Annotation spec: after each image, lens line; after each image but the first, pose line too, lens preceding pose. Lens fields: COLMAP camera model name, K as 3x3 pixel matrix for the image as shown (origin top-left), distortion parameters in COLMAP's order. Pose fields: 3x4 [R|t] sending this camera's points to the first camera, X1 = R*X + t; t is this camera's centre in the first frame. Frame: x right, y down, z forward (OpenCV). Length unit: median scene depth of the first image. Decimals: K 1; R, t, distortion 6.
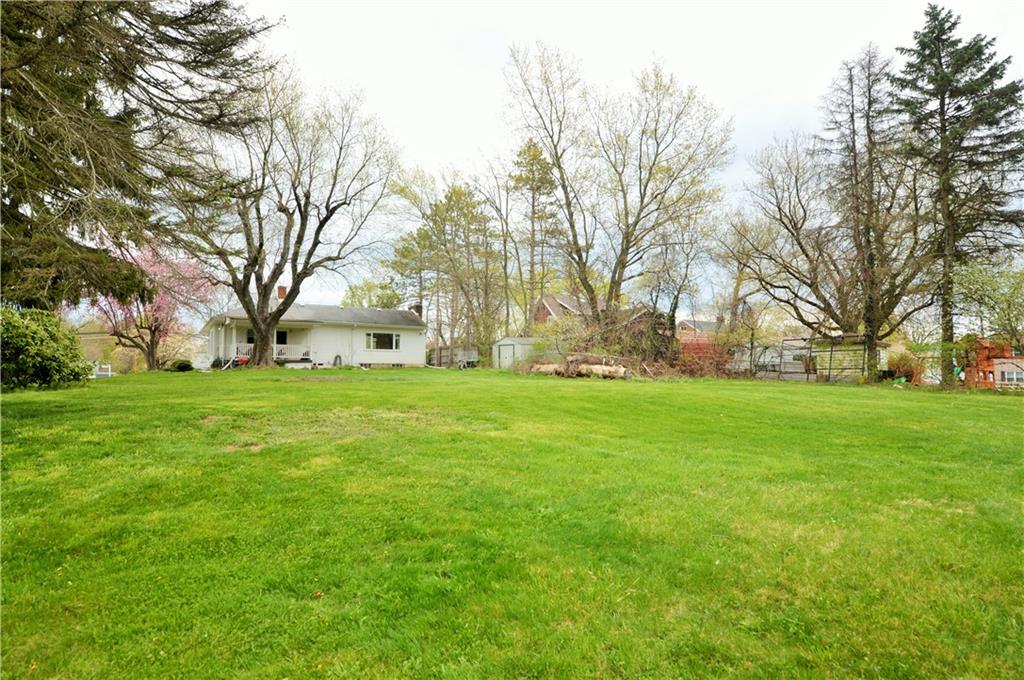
lens RADIAL K [[554.5, 0, 512.6], [0, 554.5, 337.4], [0, 0, 1]] dist [0.056805, -0.060582]
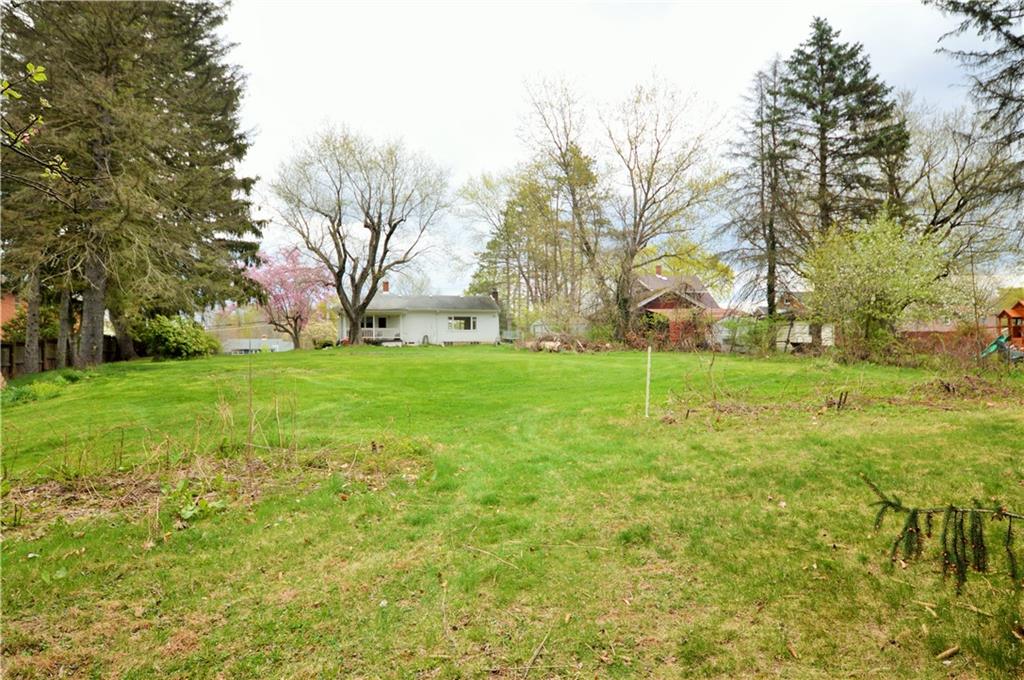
lens RADIAL K [[554.5, 0, 512.6], [0, 554.5, 337.4], [0, 0, 1]] dist [0.056805, -0.060582]
pose [[0.959027, -0.017026, -0.282802, 0.288435], [0.029501, 0.998768, 0.039914, -0.009523], [0.281774, -0.046622, 0.958347, -0.175491]]
